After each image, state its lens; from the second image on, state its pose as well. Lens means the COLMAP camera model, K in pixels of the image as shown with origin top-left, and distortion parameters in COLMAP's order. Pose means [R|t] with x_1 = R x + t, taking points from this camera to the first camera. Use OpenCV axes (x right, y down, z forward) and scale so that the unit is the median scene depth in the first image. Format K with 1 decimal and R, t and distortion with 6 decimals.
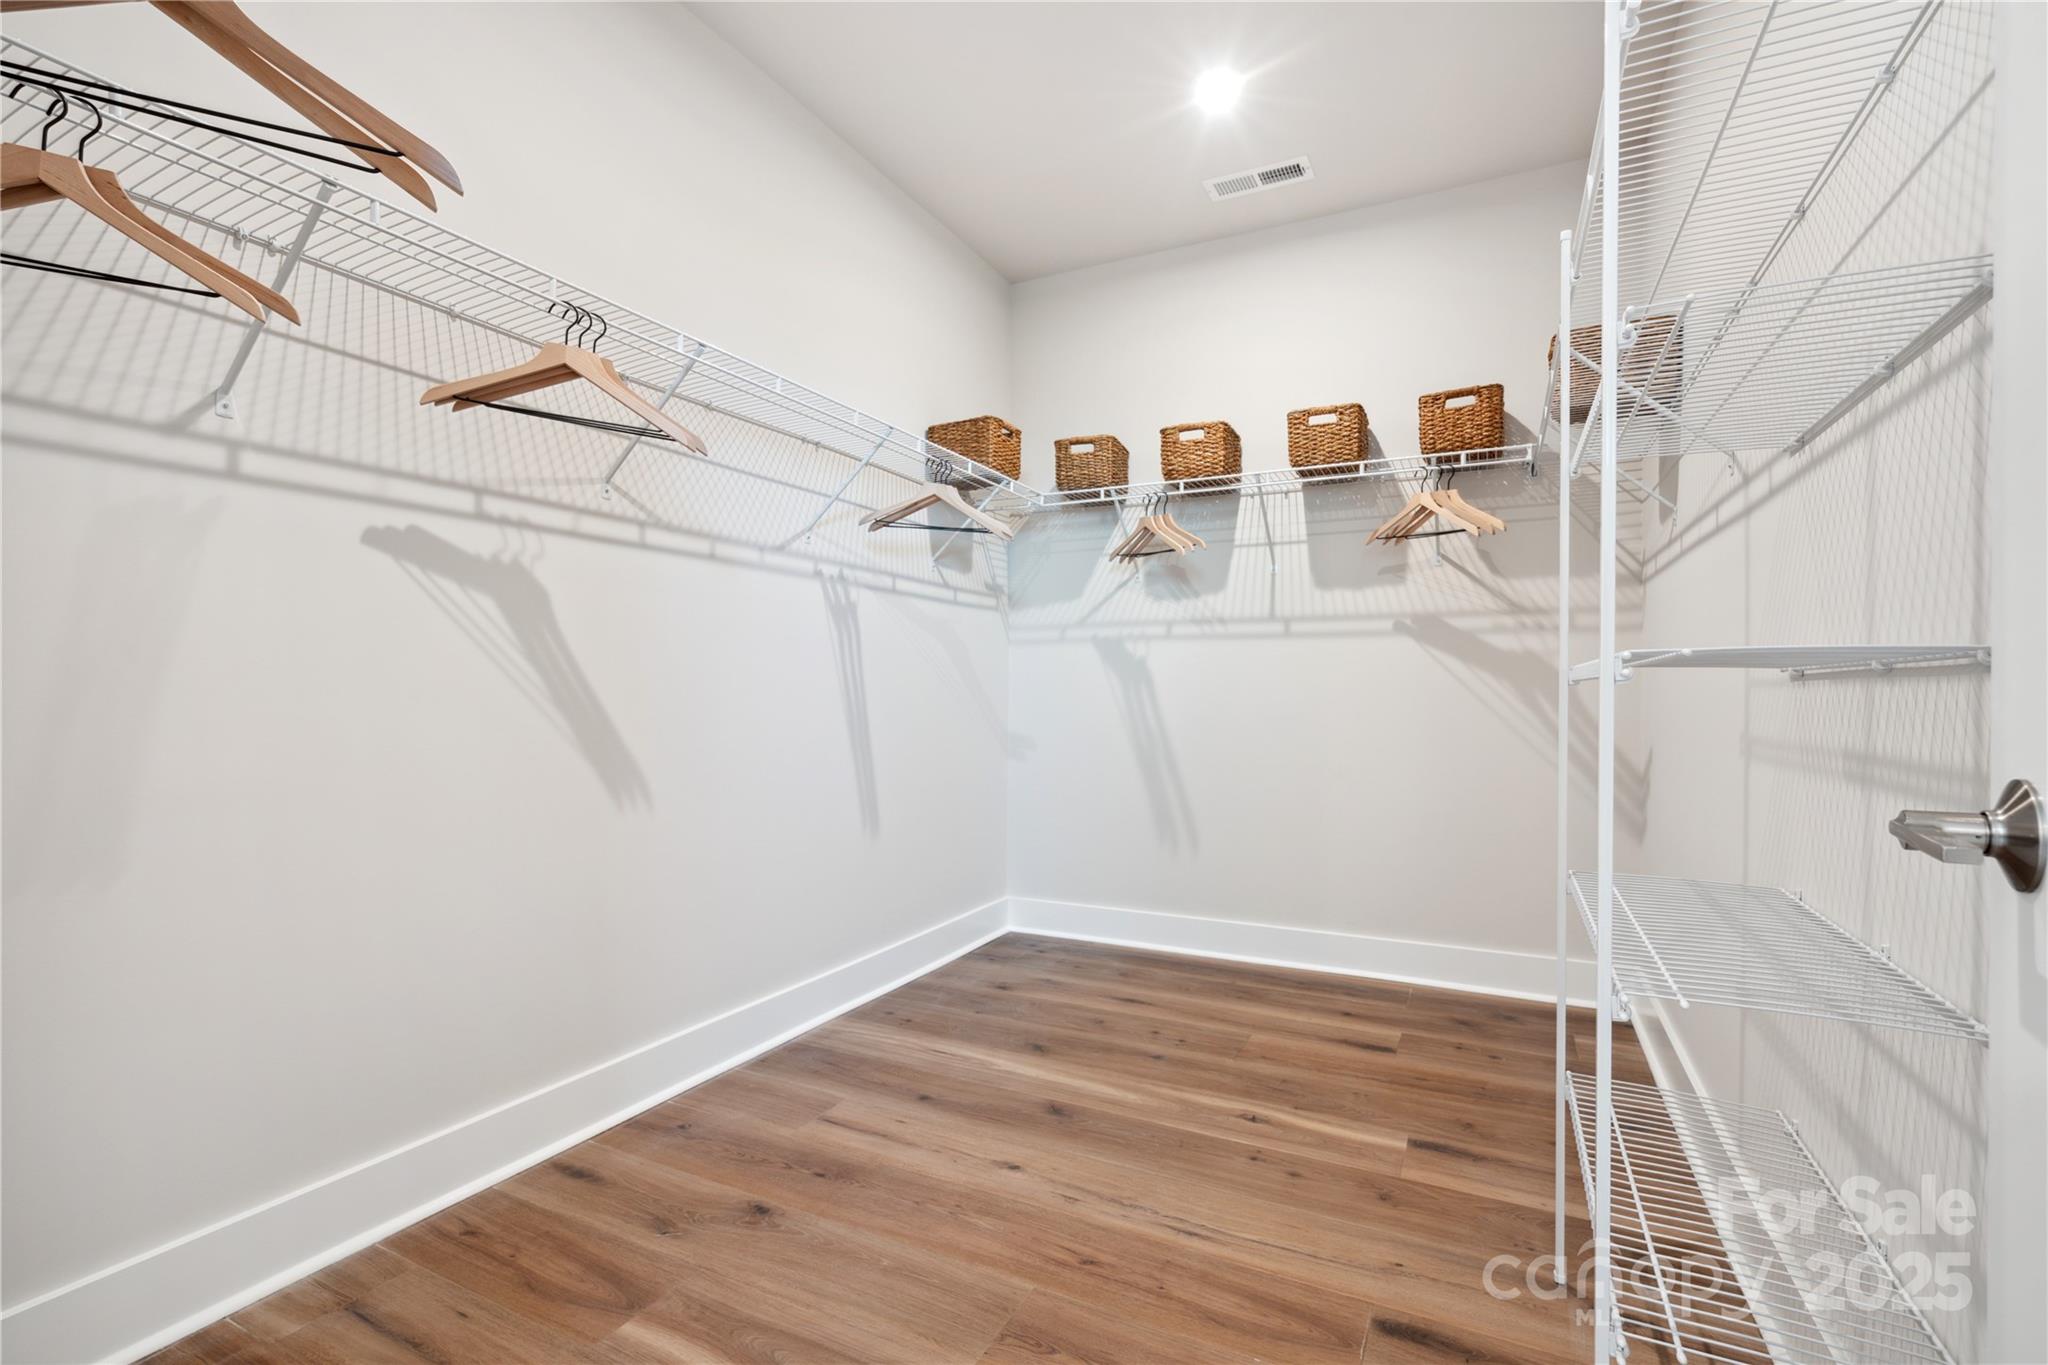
lens RADIAL K [[926.5, 0, 1025.0], [0, 926.5, 685.0], [0, 0, 1]] dist [0.000033, -0.000576]
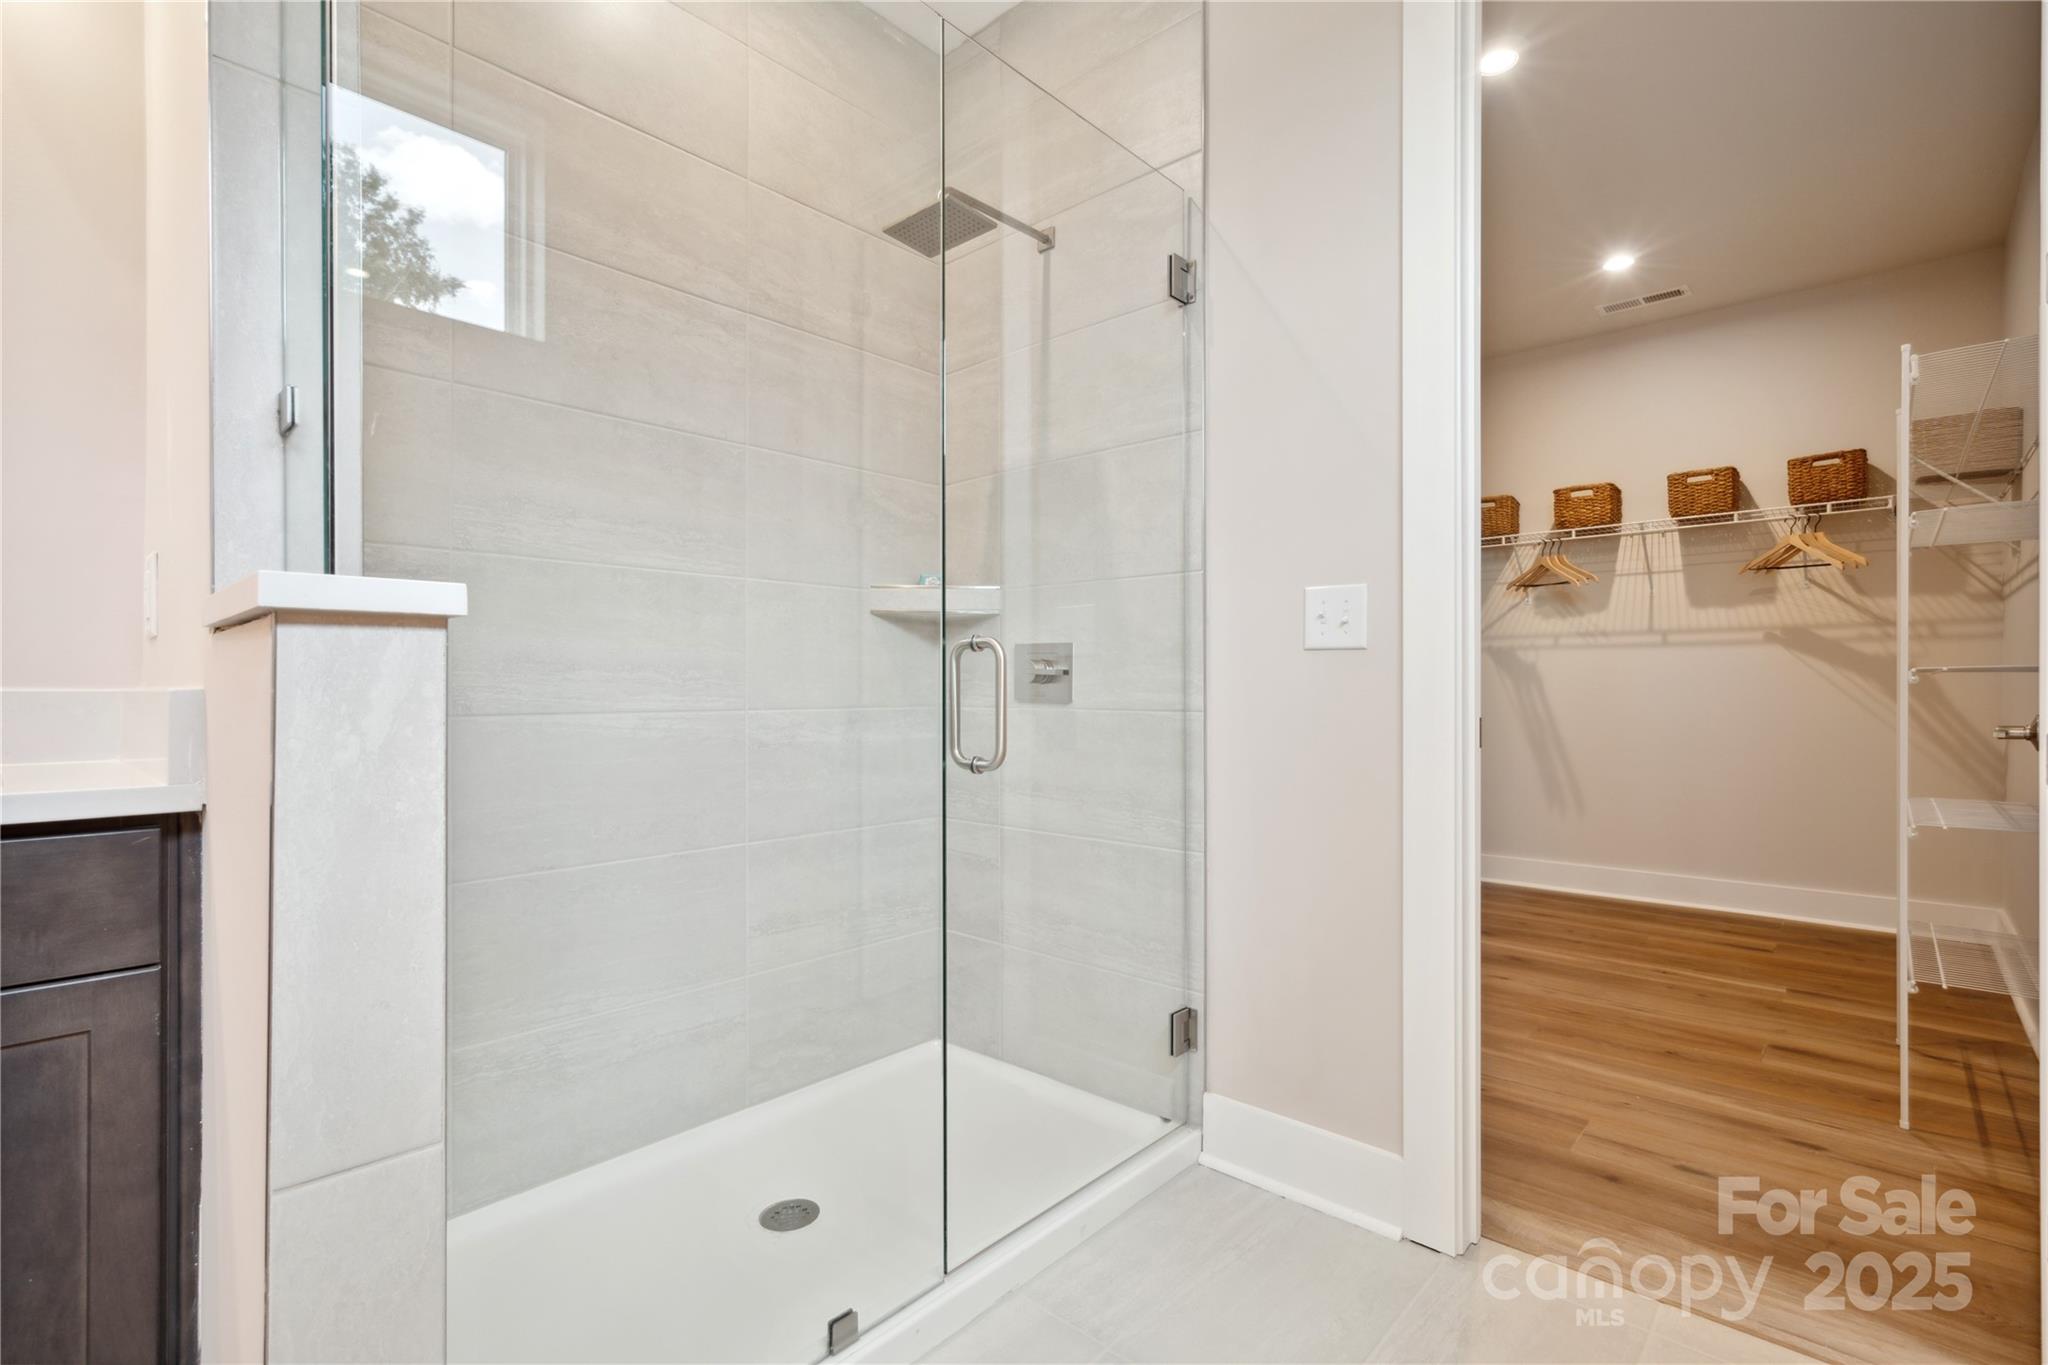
lens RADIAL K [[926.5, 0, 1024.5], [0, 926.5, 687.6], [0, 0, 1]] dist [0.000033, -0.000576]
pose [[0.961924, -0.006528, -0.273238, -0.227565], [0.007288, 0.999972, 0.001766, -0.003383], [0.273219, -0.003690, 0.961945, -0.490108]]
